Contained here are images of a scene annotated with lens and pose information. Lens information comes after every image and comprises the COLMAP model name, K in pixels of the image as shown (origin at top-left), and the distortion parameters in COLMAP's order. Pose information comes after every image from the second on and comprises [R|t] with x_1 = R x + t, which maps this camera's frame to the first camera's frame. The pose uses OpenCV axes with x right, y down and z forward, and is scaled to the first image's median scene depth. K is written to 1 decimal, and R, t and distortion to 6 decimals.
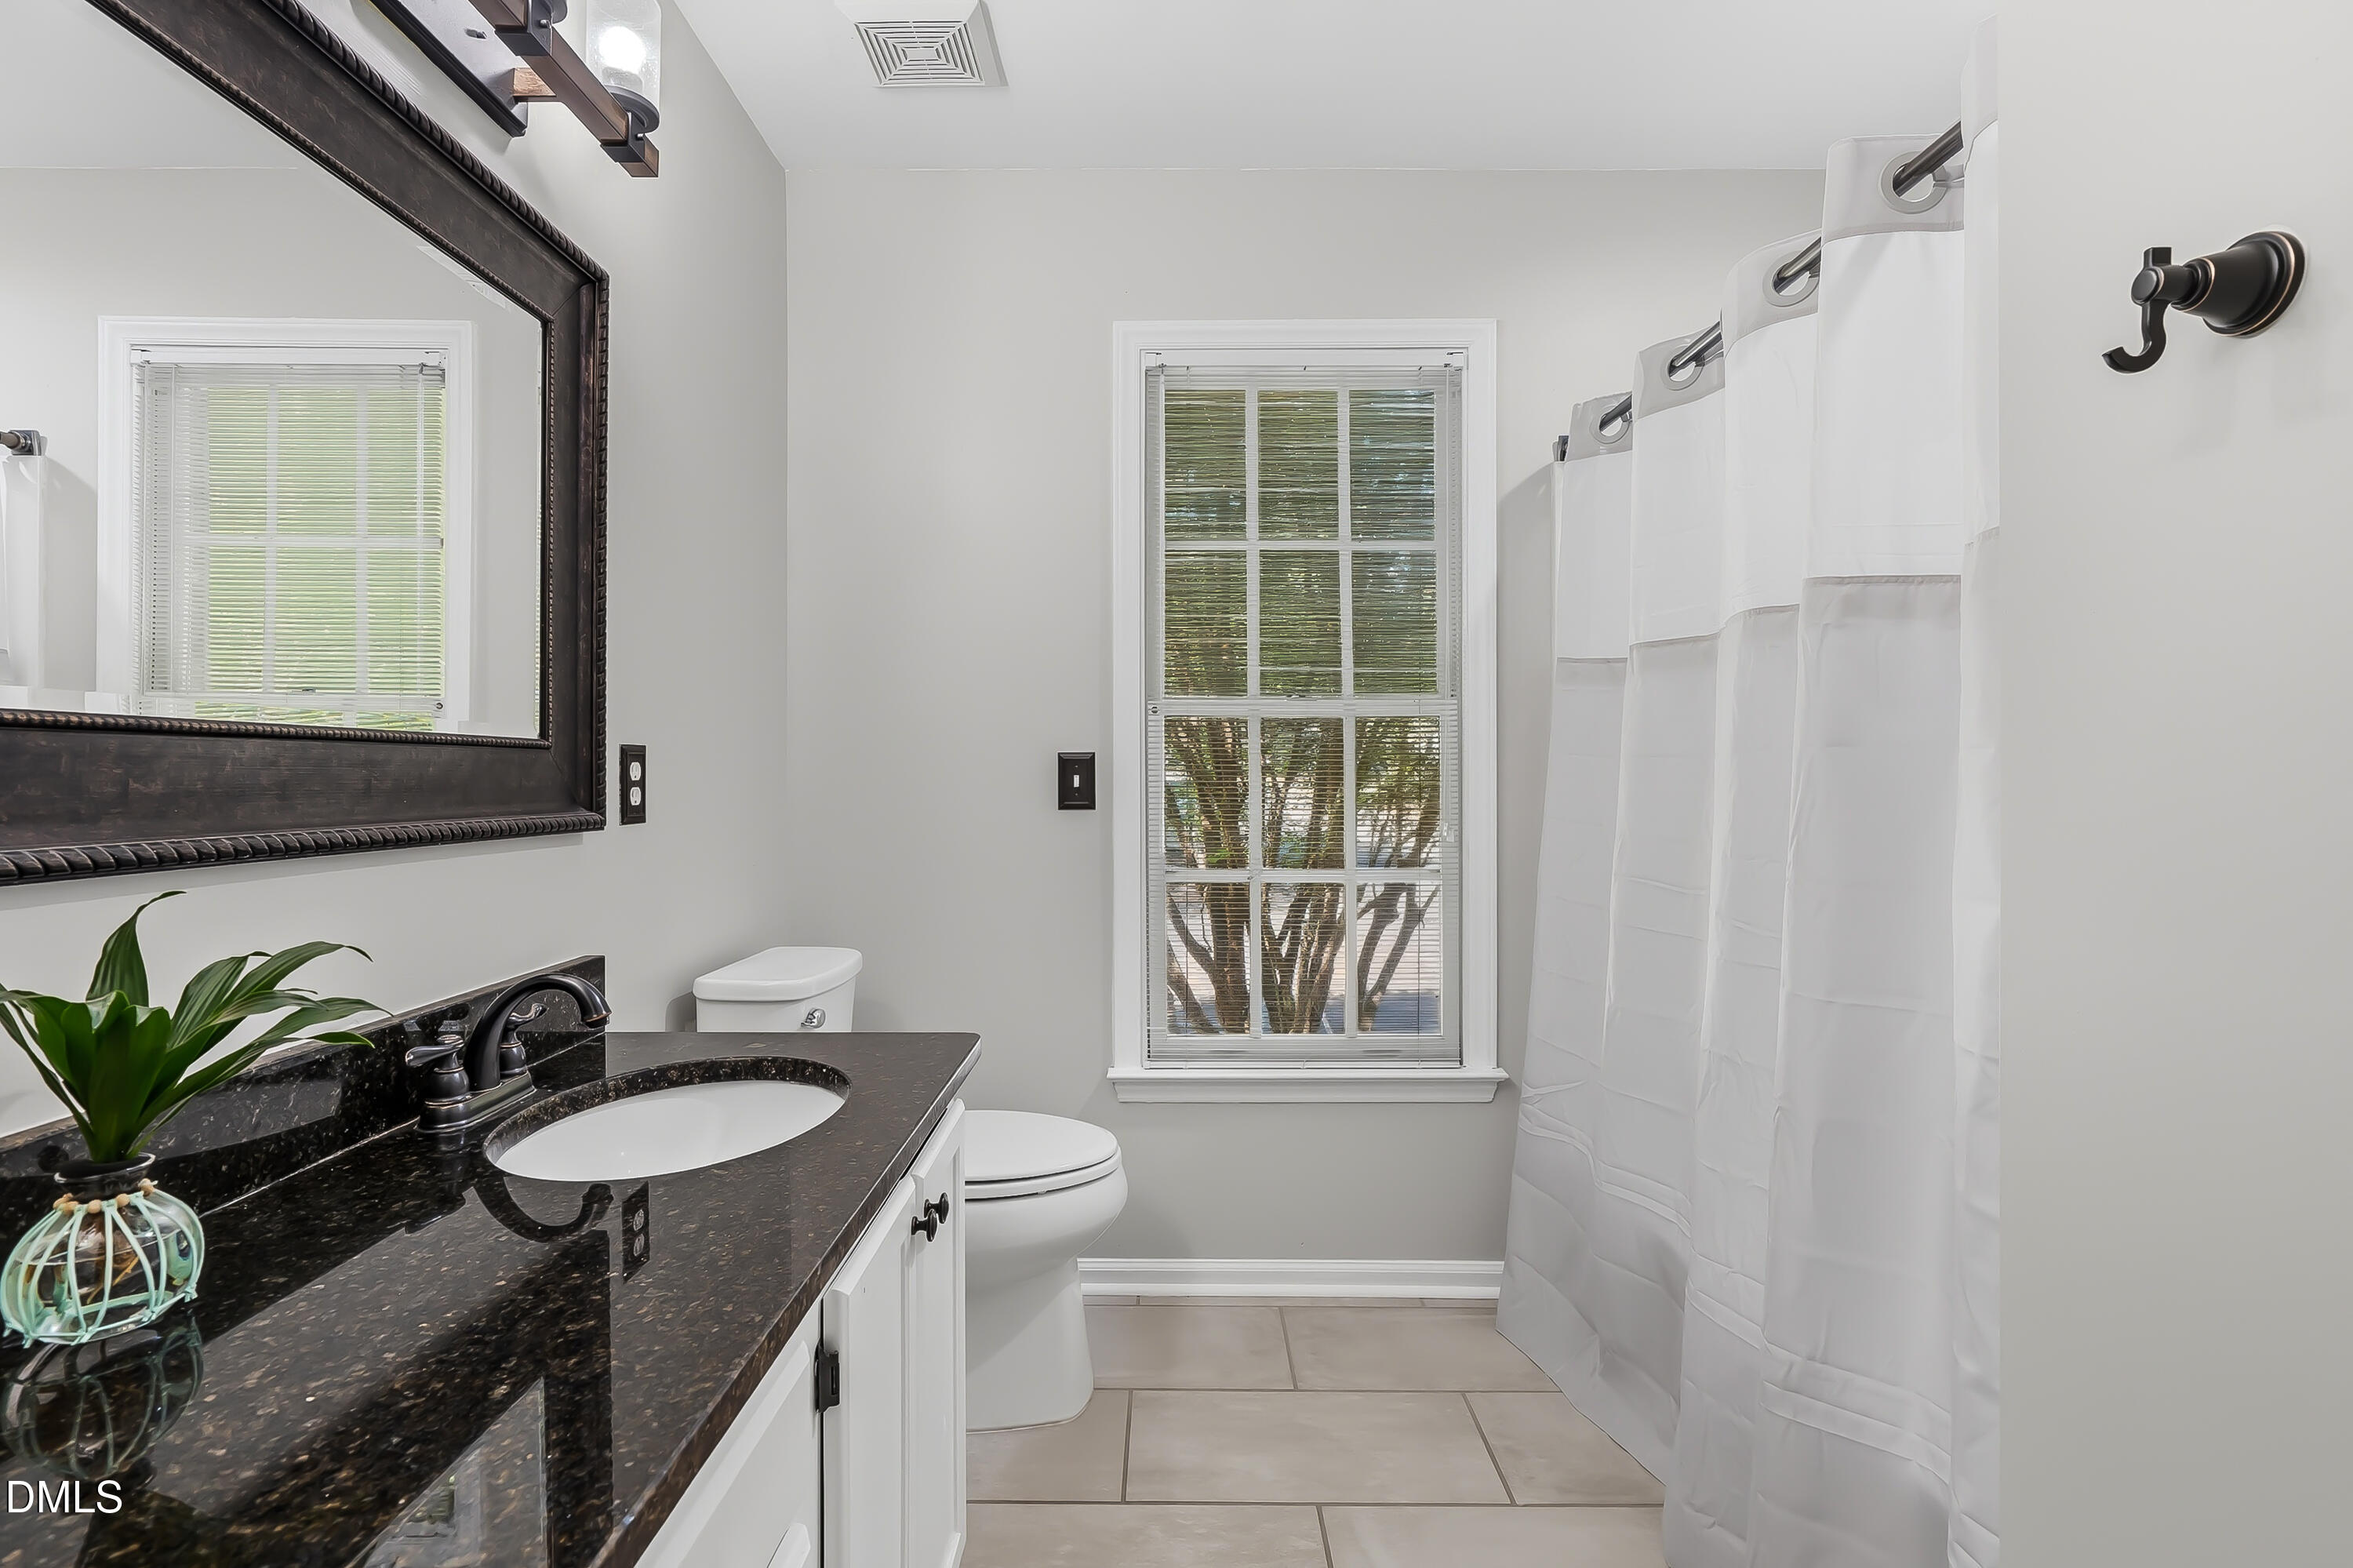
lens RADIAL K [[1087.4, 0, 1171.1], [0, 1087.4, 776.3], [0, 0, 1]] dist [-0.007707, 0.001413]
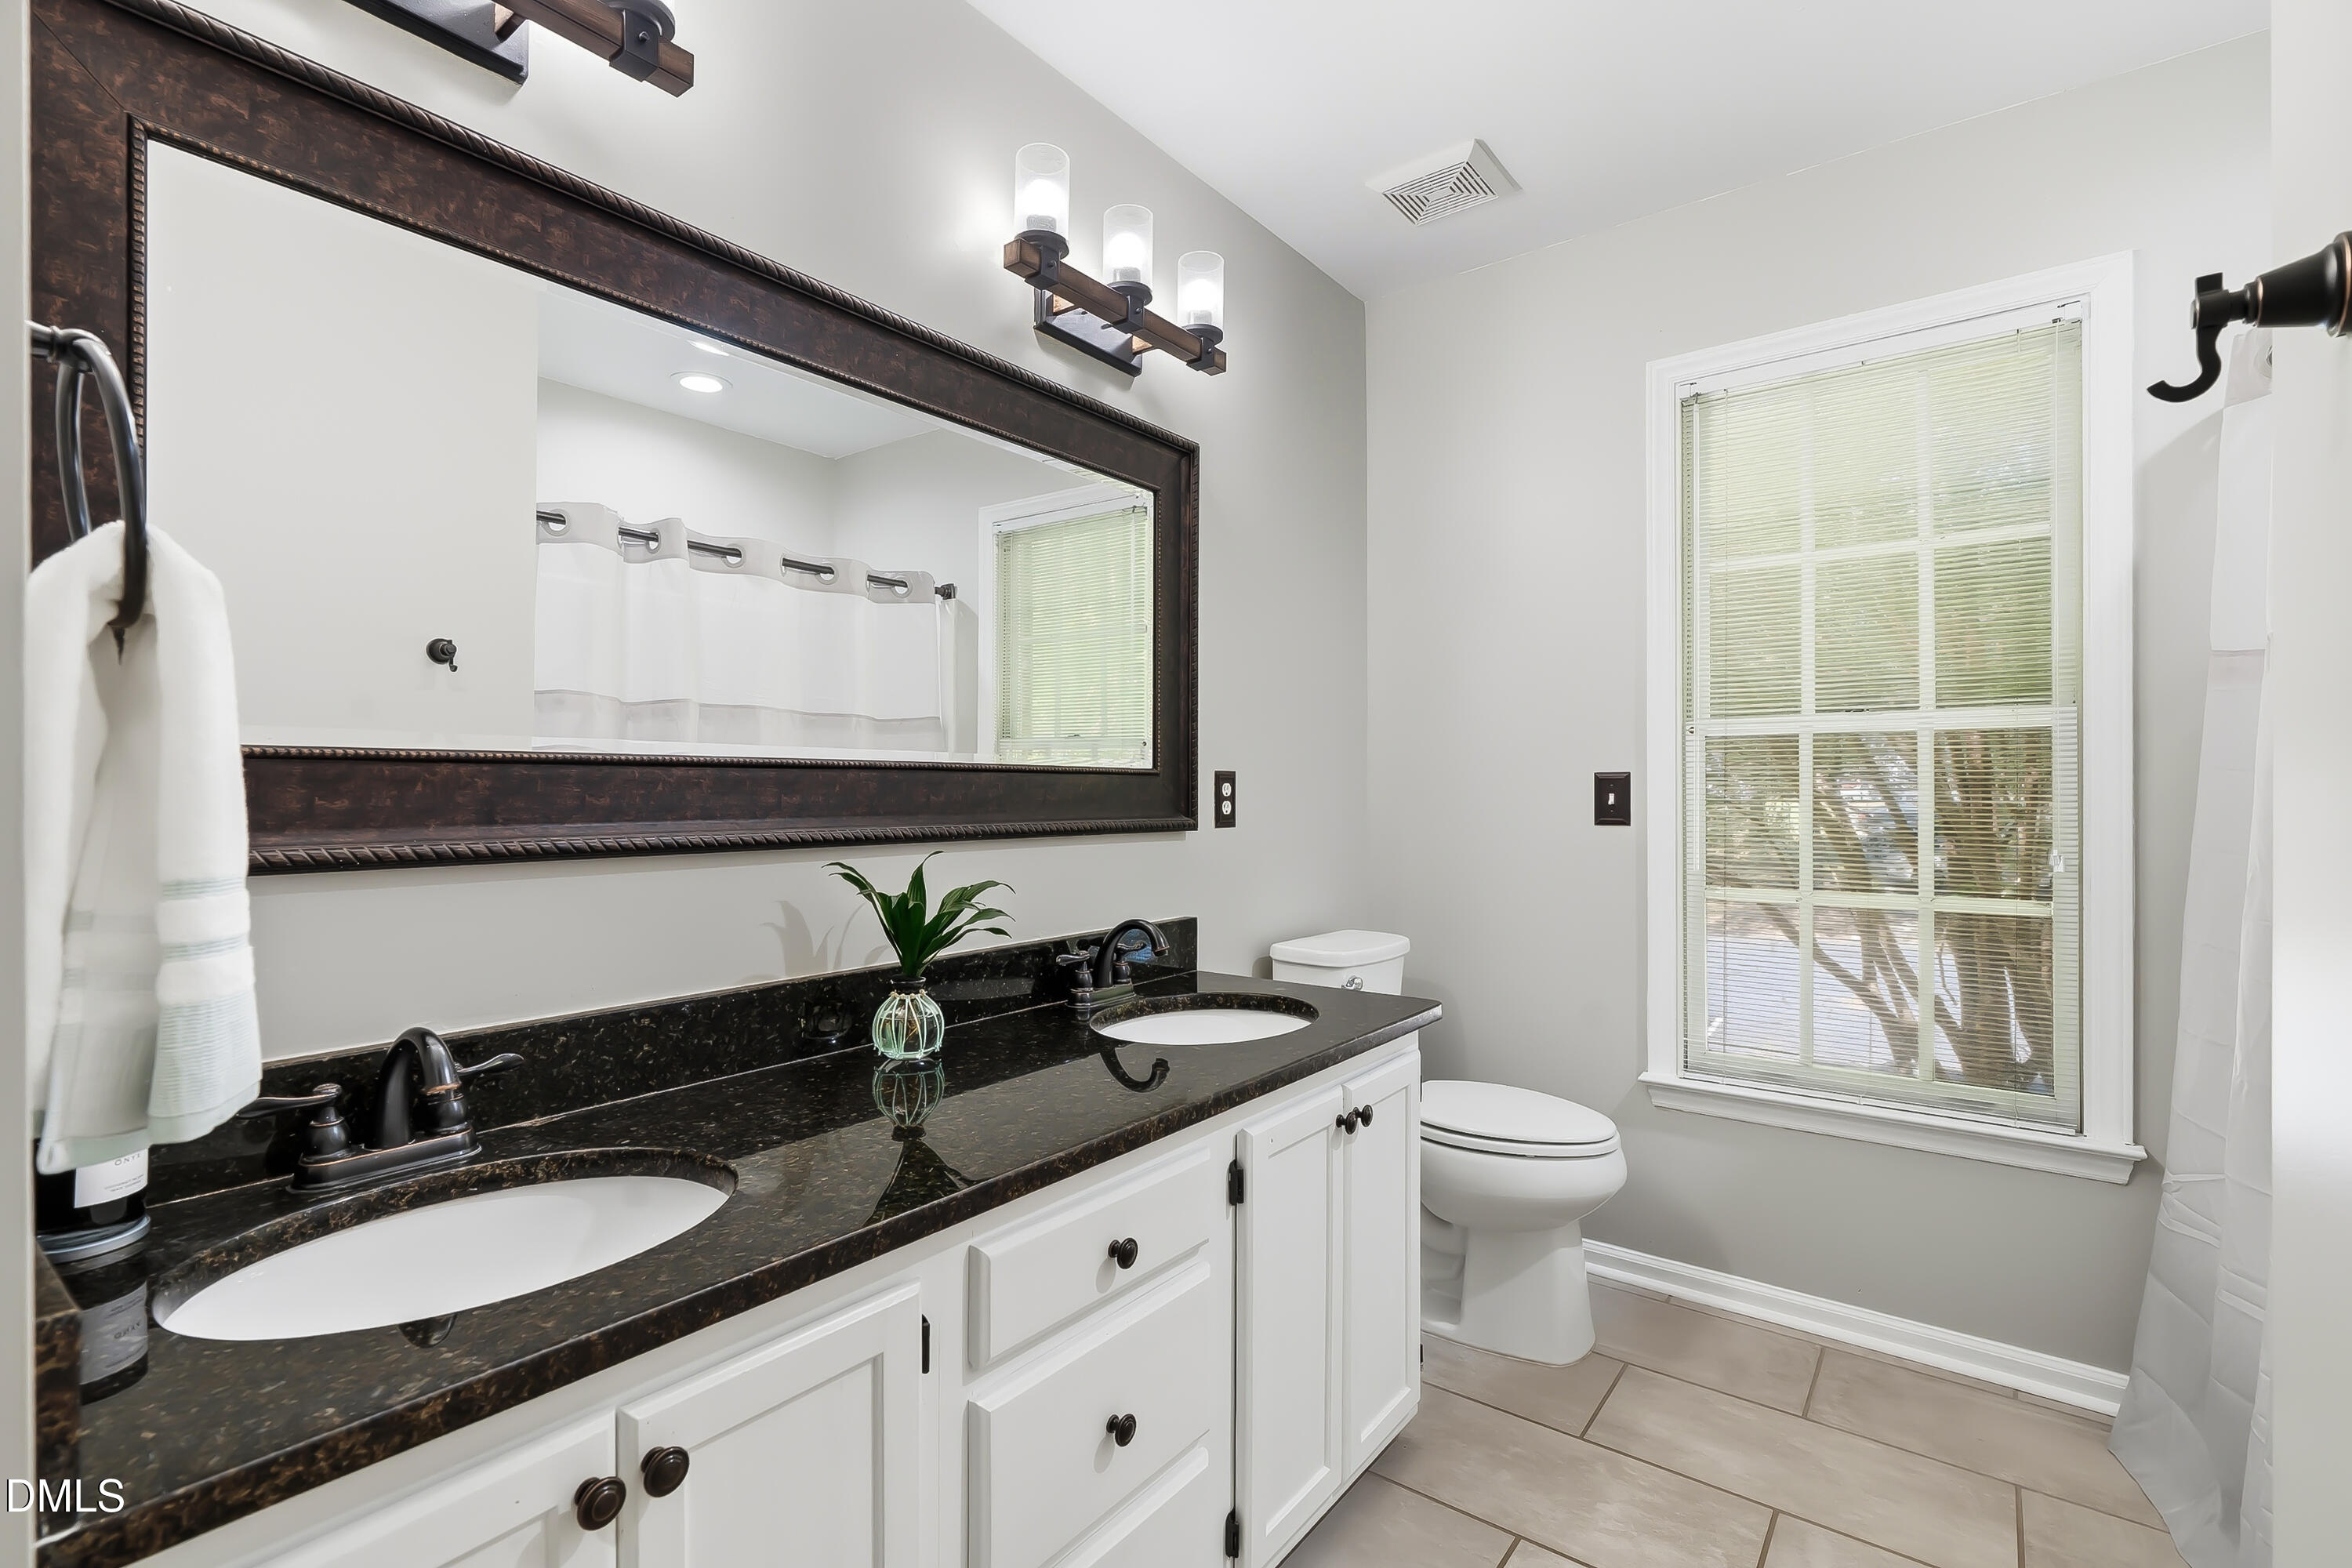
lens RADIAL K [[1094.4, 0, 1176.1], [0, 1094.4, 792.5], [0, 0, 1]] dist [-0.003134, 0.000215]
pose [[0.794473, 0.002563, -0.607294, 0.343895], [-0.002836, 0.999996, 0.000511, -0.001792], [0.607293, 0.001316, 0.794477, -0.177466]]
